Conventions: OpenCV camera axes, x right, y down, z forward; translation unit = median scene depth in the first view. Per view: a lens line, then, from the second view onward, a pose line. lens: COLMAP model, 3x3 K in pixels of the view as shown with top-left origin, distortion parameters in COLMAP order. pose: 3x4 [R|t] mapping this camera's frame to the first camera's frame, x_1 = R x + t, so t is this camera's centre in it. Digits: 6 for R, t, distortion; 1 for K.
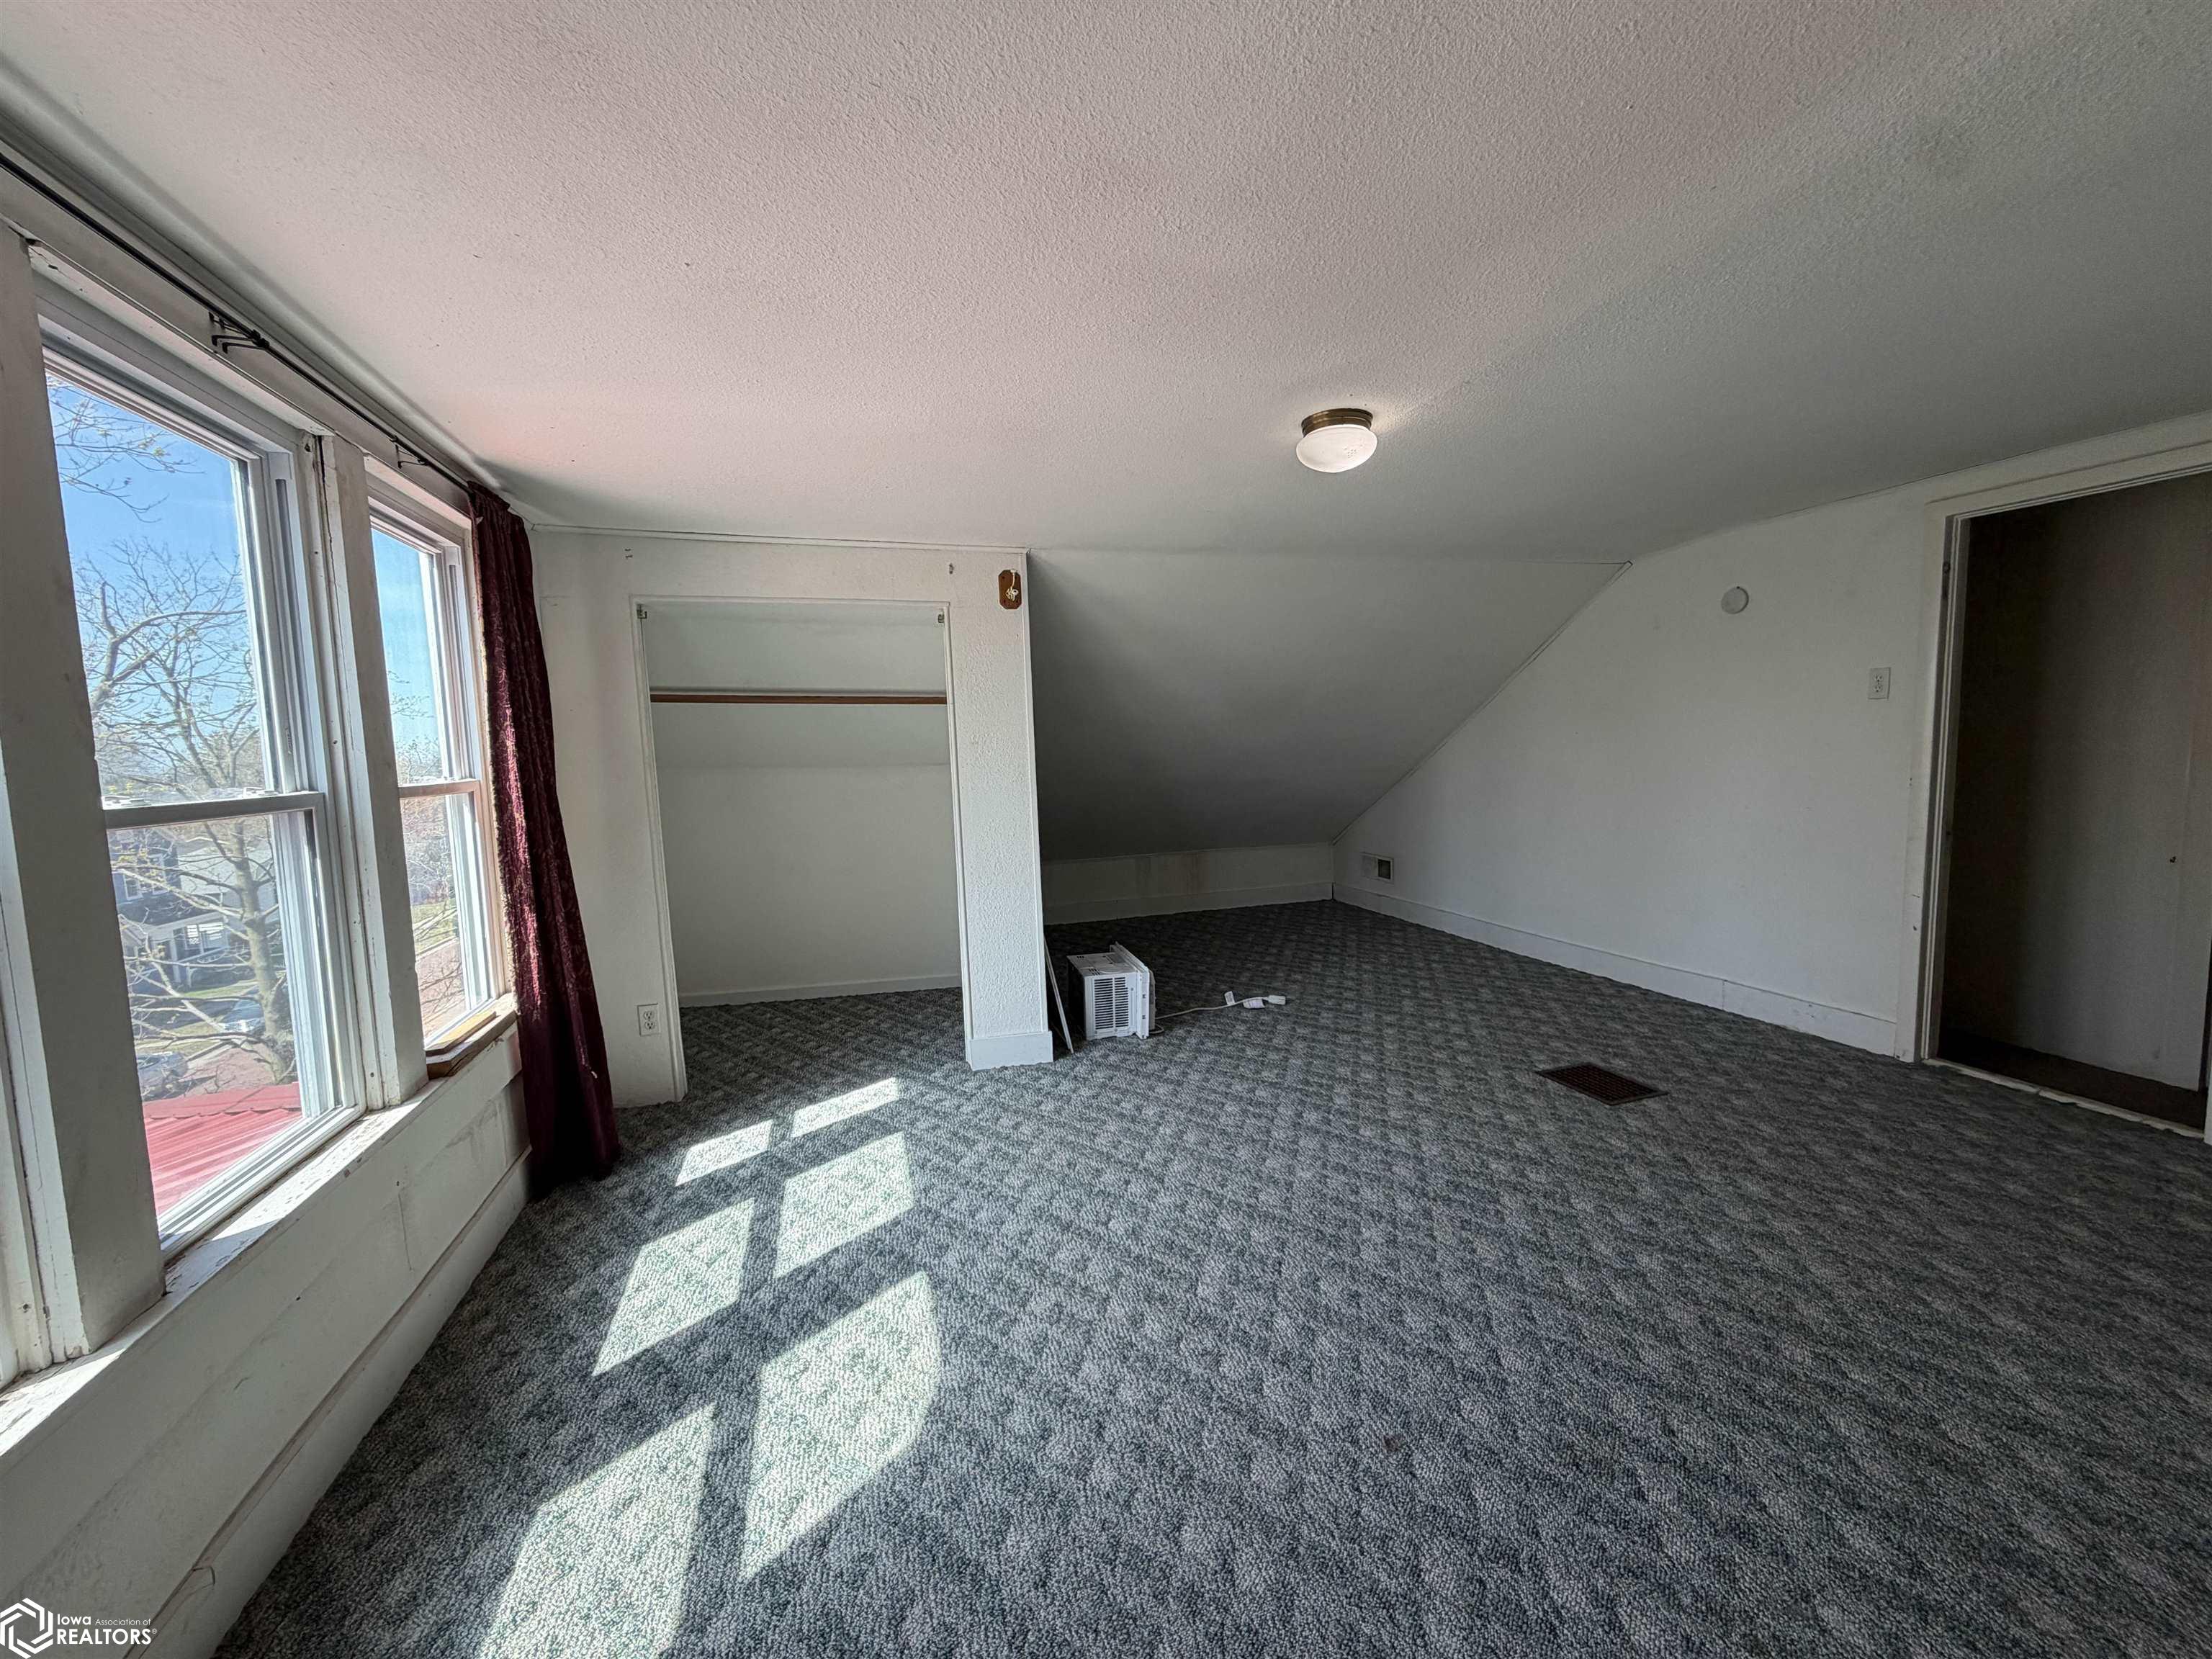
lens RADIAL K [[884.2, 0, 1109.4], [0, 884.2, 821.6], [0, 0, 1]] dist [-0.000962, 0.000117]
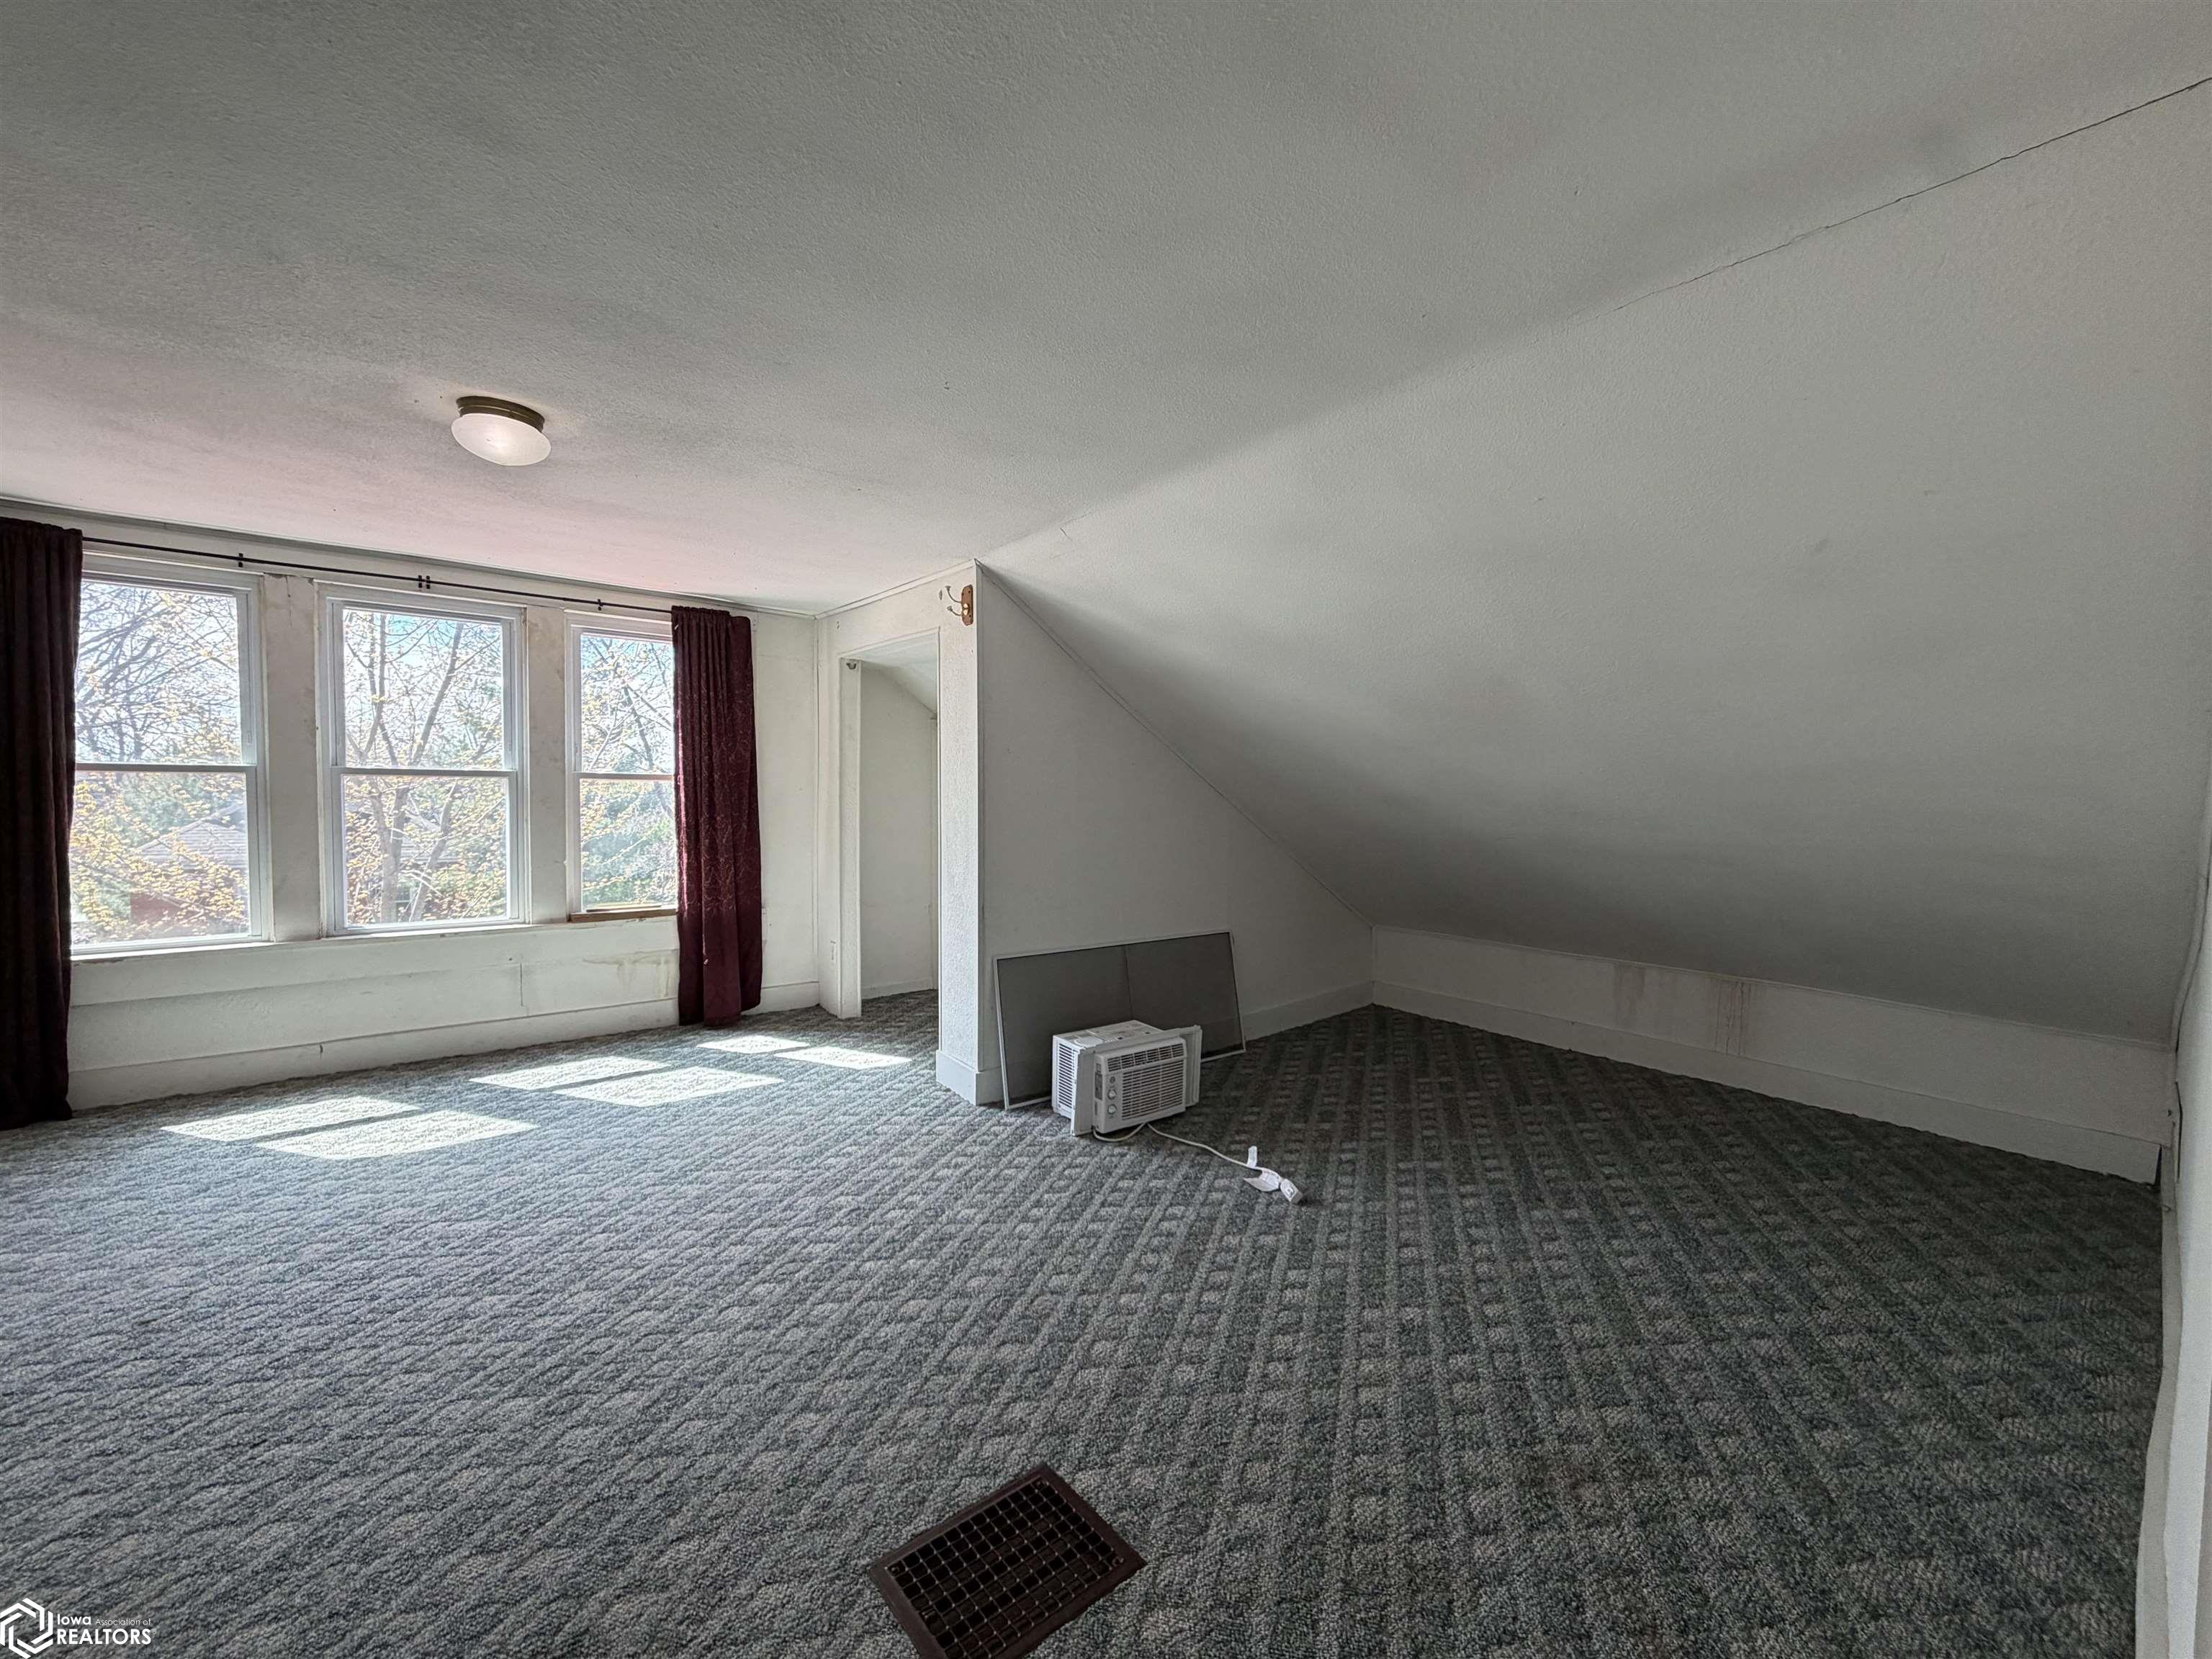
lens RADIAL K [[884.2, 0, 1104.9], [0, 884.2, 830.5], [0, 0, 1]] dist [-0.000962, 0.000117]
pose [[0.373366, 0.082982, -0.923965, 1.072402], [-0.111489, 0.992786, 0.044111, -0.093383], [0.920961, 0.086543, 0.379924, 0.973767]]
